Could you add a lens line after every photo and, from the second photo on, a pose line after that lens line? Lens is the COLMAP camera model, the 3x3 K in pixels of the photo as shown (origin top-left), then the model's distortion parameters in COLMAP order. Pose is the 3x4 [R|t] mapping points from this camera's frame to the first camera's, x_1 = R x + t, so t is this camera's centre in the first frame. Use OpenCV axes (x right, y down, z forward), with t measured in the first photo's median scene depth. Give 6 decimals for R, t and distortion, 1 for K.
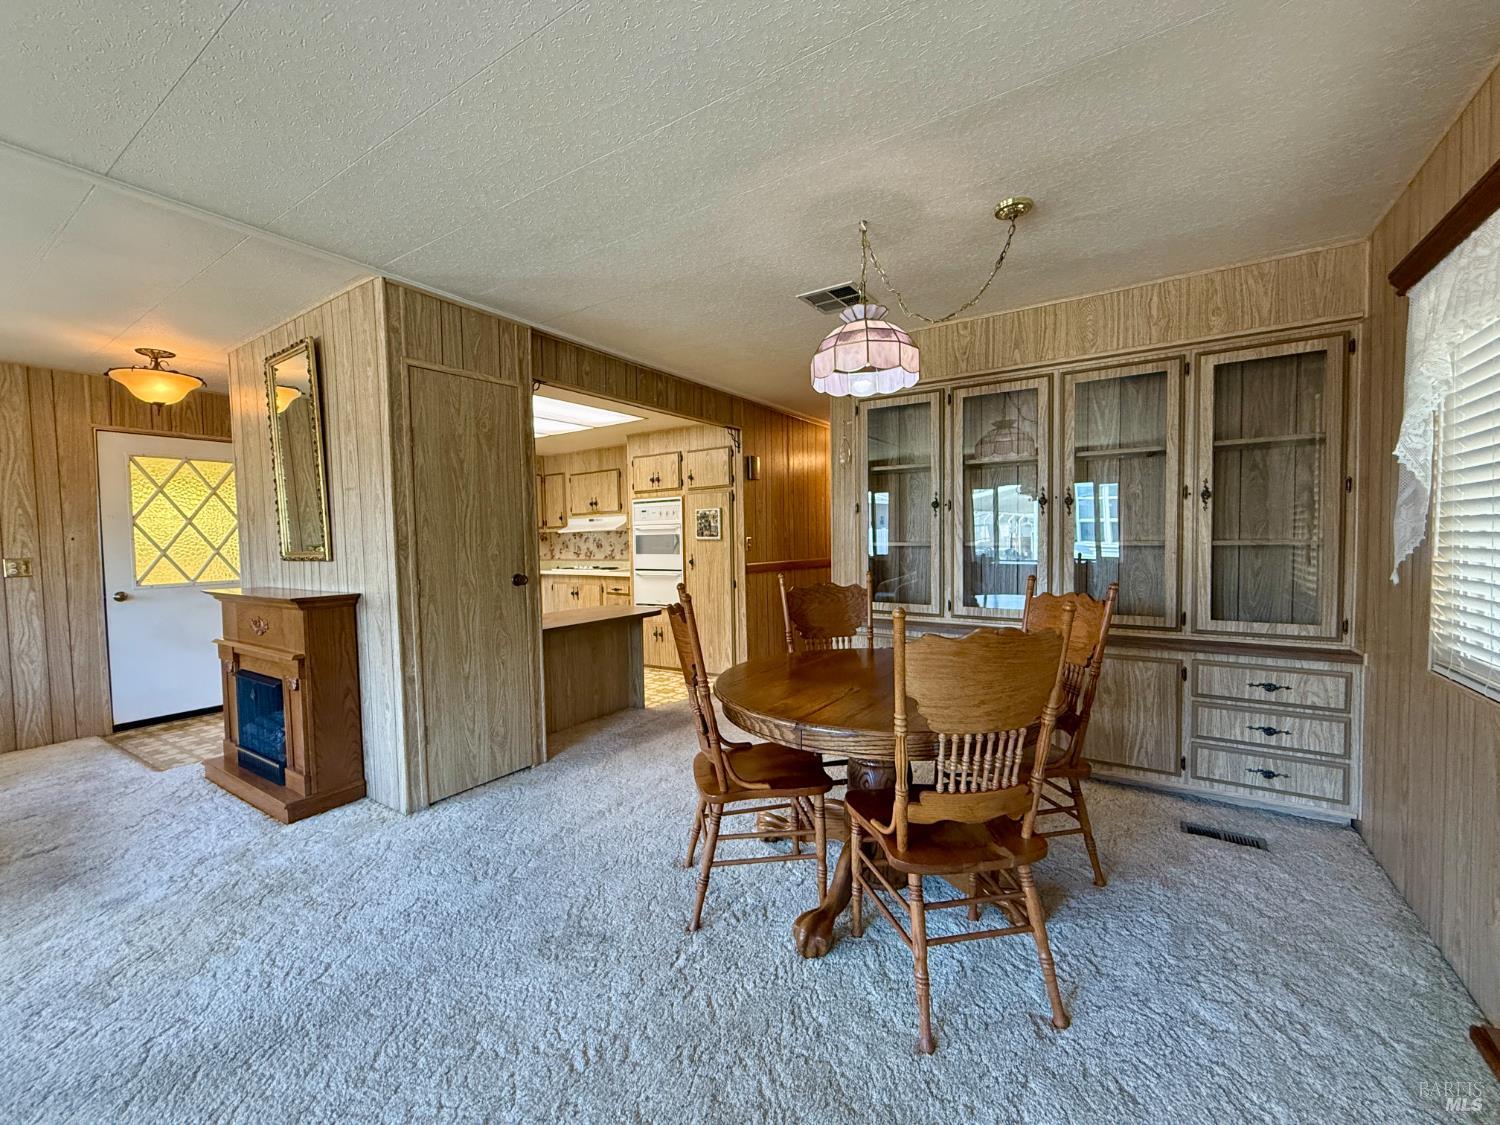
lens RADIAL K [[604.5, 0, 755.5], [0, 604.5, 559.7], [0, 0, 1]] dist [-0.002989, 0.000469]
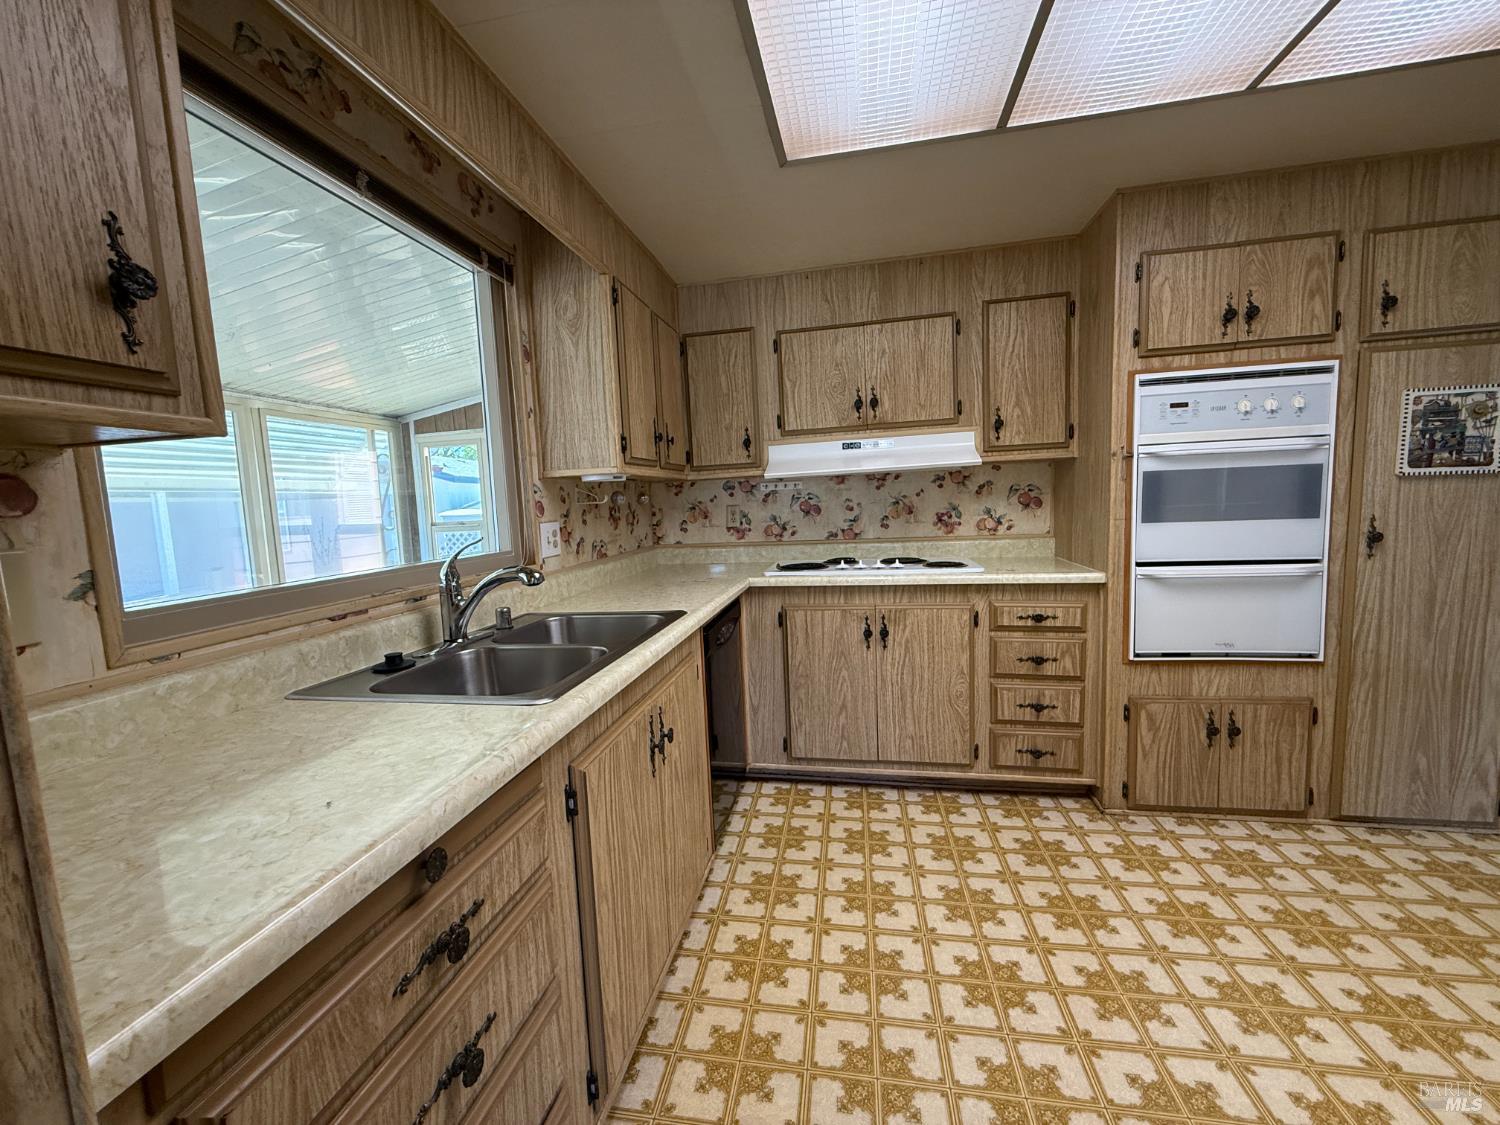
lens RADIAL K [[604.5, 0, 753.8], [0, 604.5, 560.1], [0, 0, 1]] dist [-0.002989, 0.000469]
pose [[0.928801, -0.059368, 0.365792, -1.101910], [0.039528, 0.997324, 0.061499, -0.037170], [-0.368464, -0.042661, 0.928663, 1.467507]]
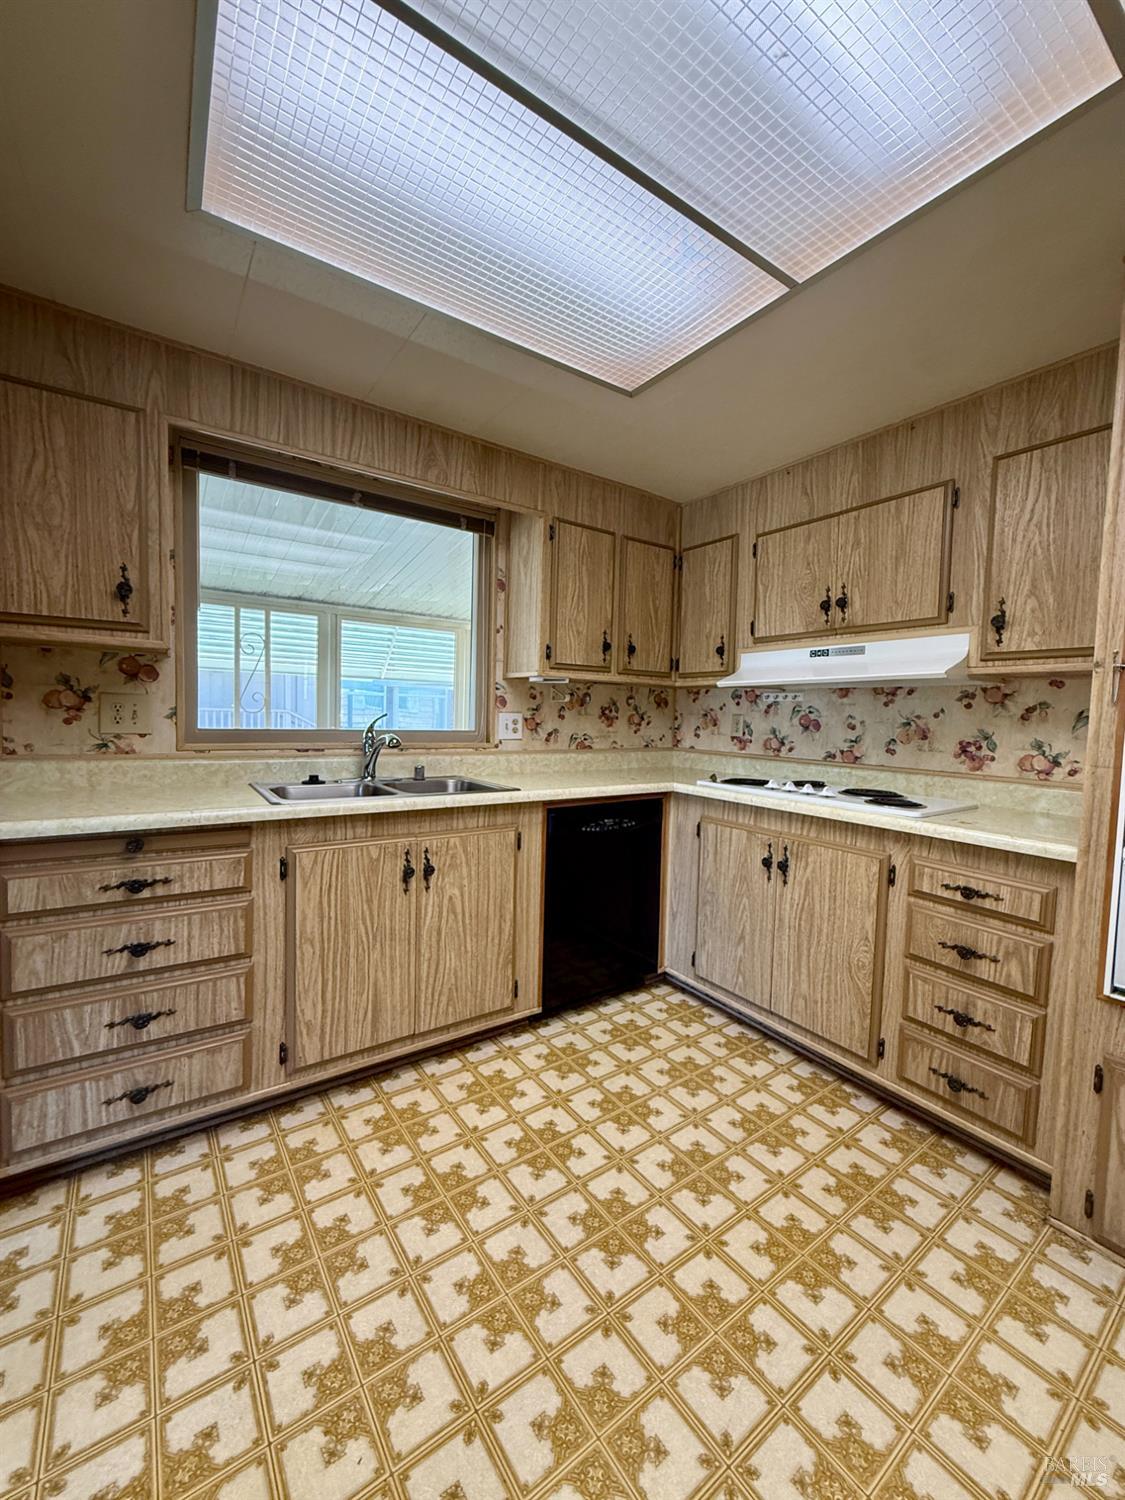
lens RADIAL K [[604.5, 0, 558.6], [0, 604.5, 746.6], [0, 0, 1]] dist [-0.002989, 0.000469]
pose [[0.919575, 0.066407, -0.387263, -0.615908], [-0.058780, 0.997773, 0.031521, -0.028918], [0.388494, -0.006222, 0.921430, 1.396971]]
